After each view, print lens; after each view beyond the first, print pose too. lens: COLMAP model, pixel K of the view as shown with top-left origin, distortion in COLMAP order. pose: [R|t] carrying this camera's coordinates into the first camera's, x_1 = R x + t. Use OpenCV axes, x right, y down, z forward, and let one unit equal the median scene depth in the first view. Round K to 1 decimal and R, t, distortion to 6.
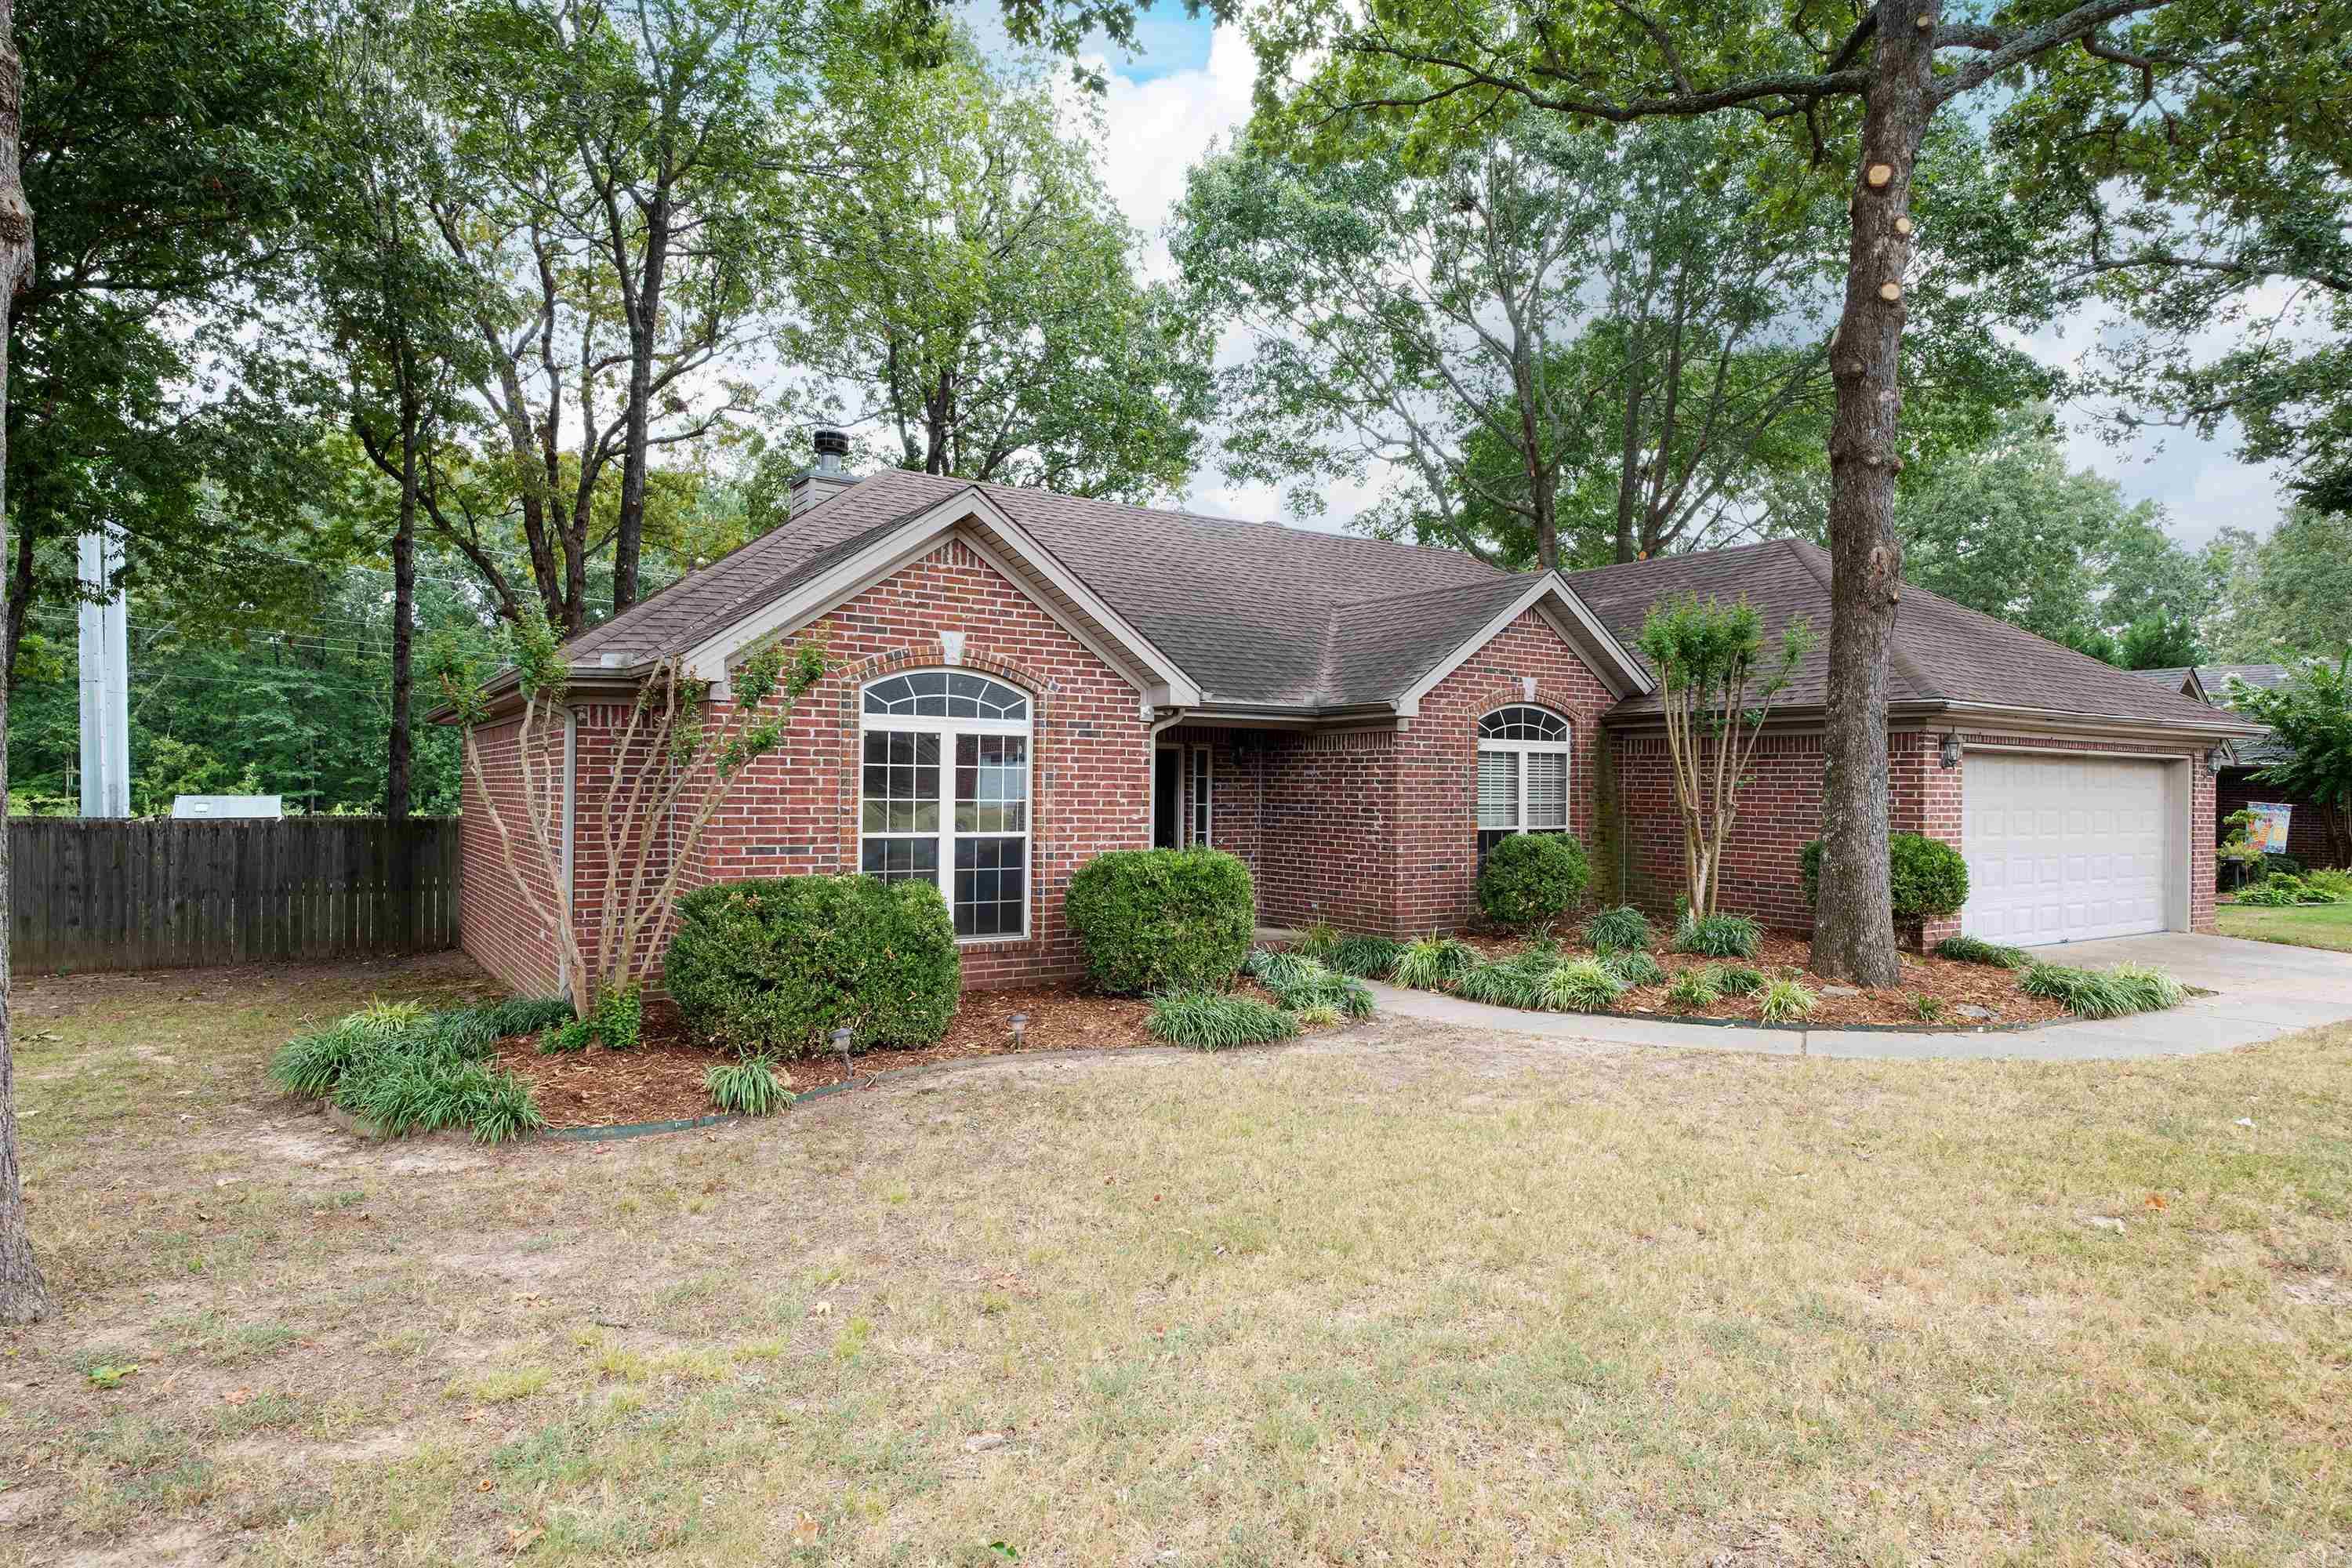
lens RADIAL K [[1336.9, 0, 1183.4], [0, 1336.9, 787.3], [0, 0, 1]] dist [0.000422, 0.001326]
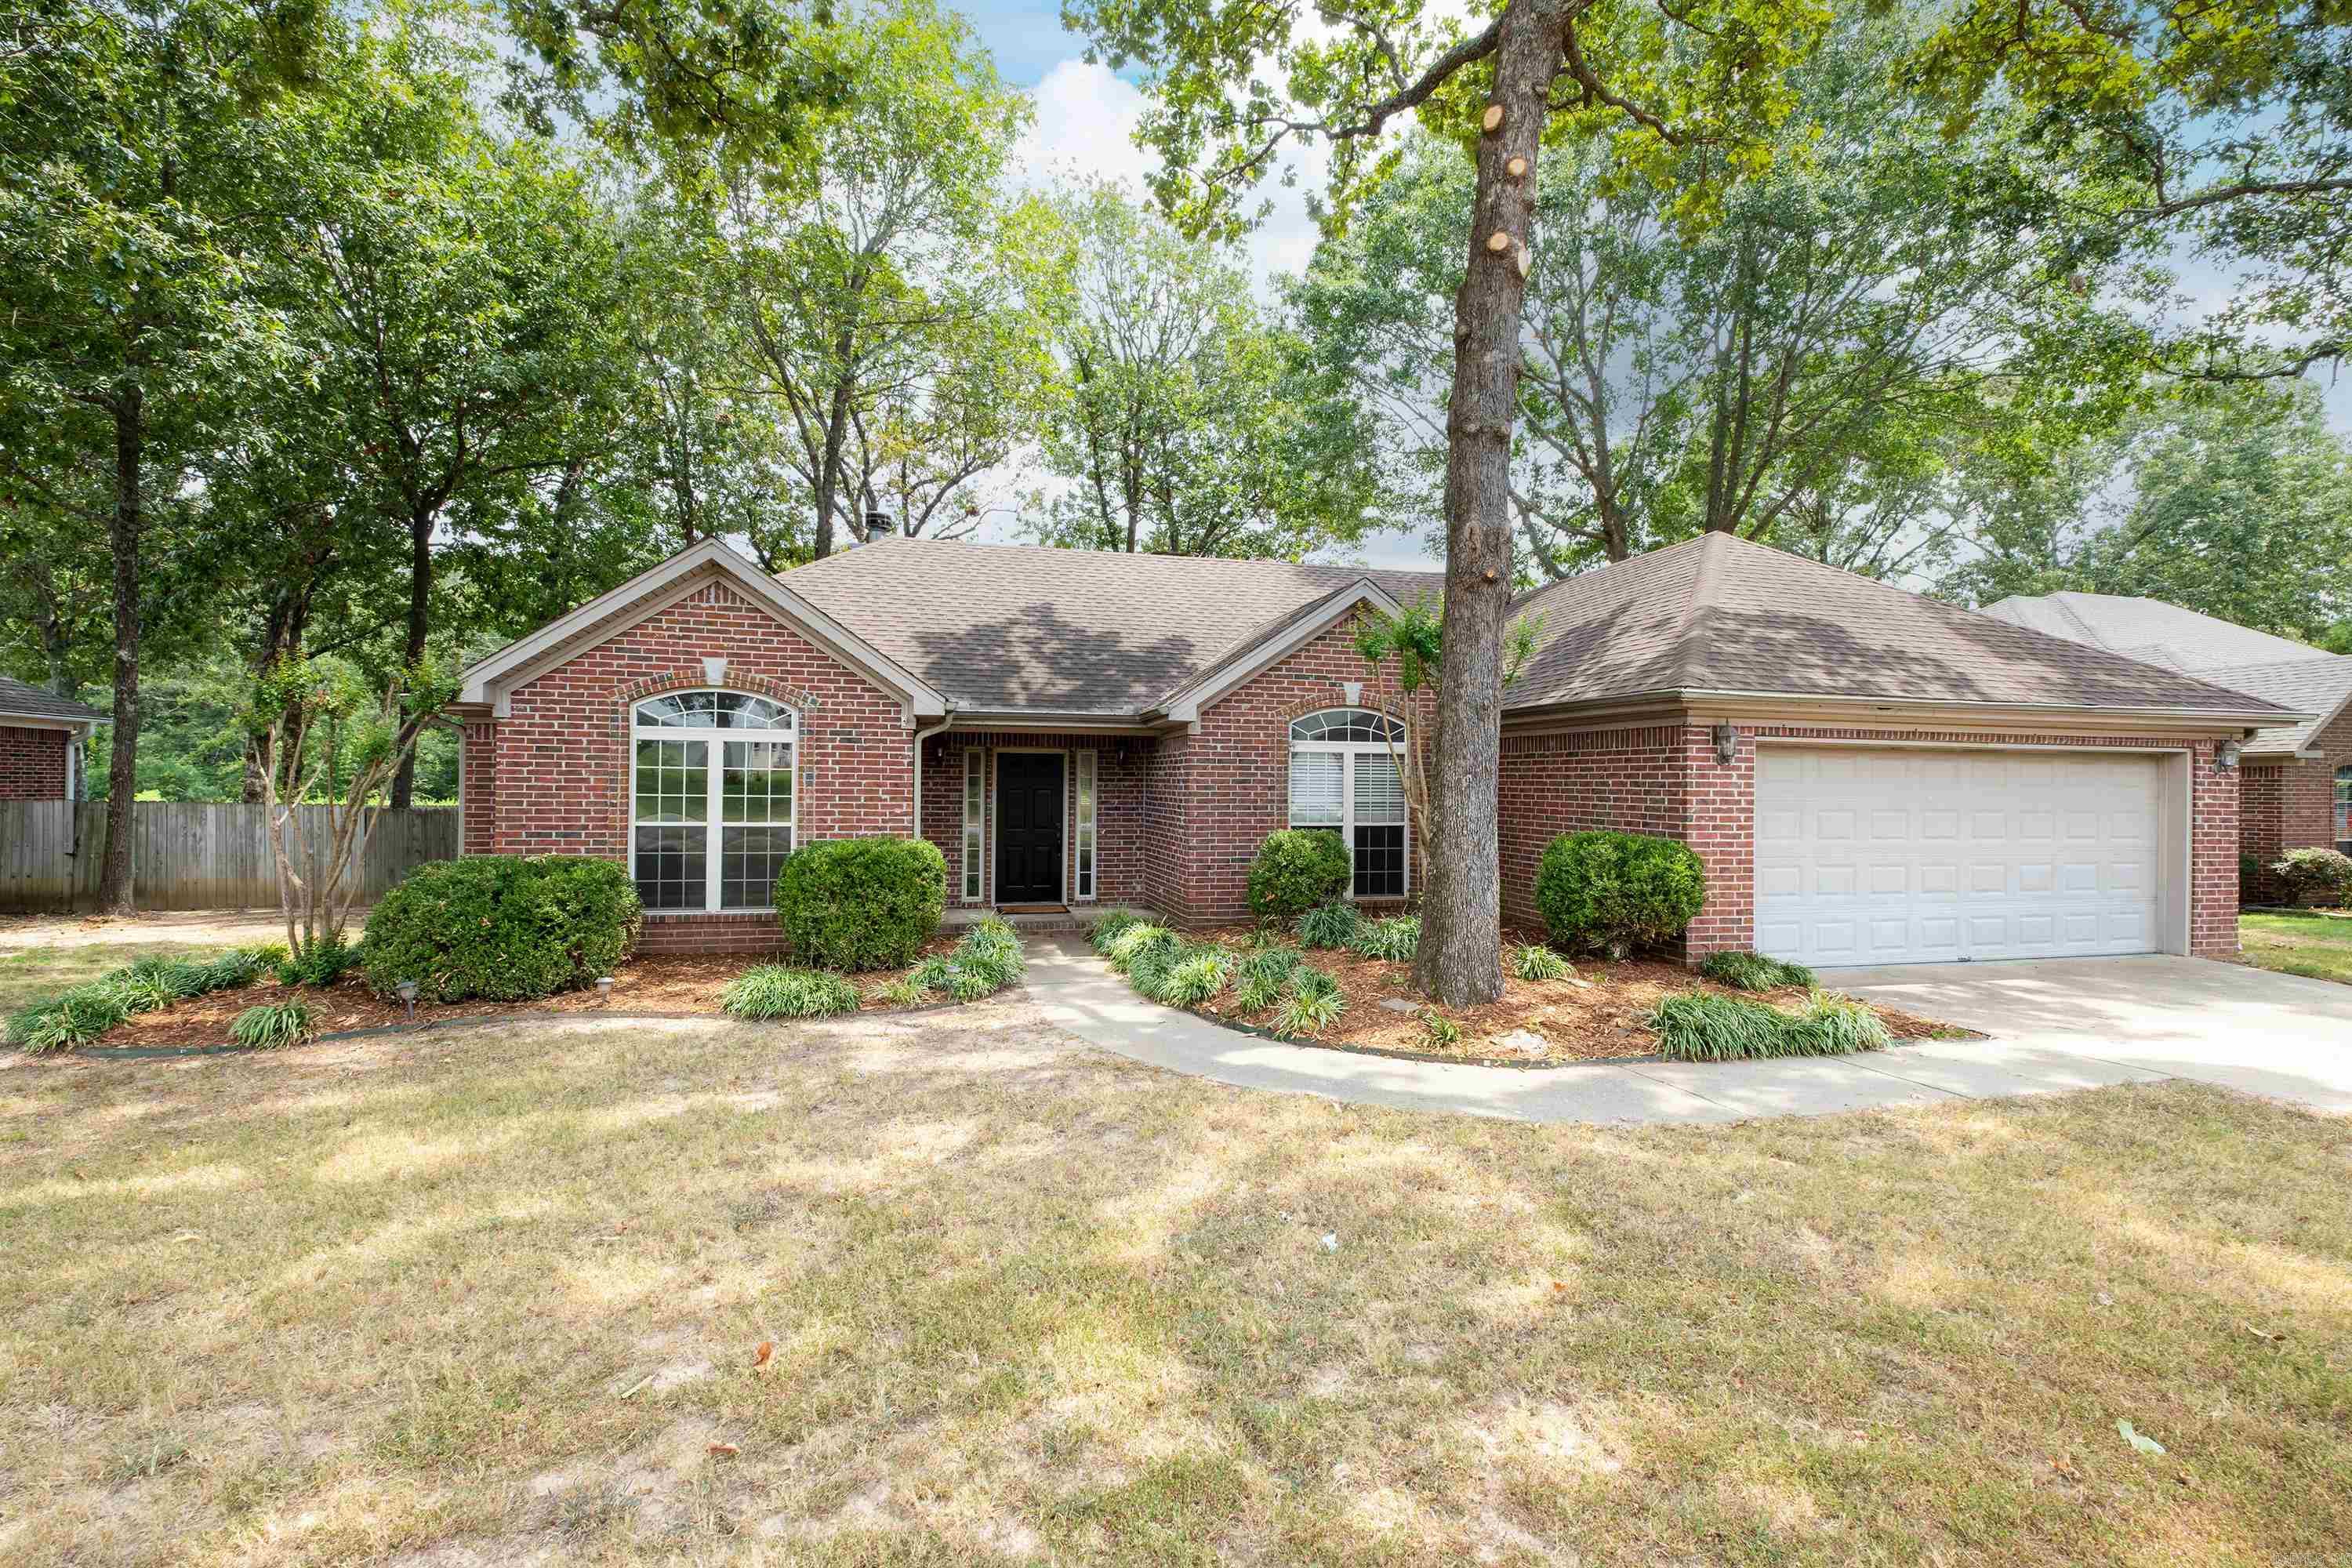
lens RADIAL K [[1008.6, 0, 1175.1], [0, 1008.6, 785.1], [0, 0, 1]] dist [-0.001202, -0.000647]
pose [[0.944458, -0.000882, -0.328630, 0.503911], [-0.000266, 0.999994, -0.003449, 0.002730], [0.328631, 0.003345, 0.944453, 0.257403]]
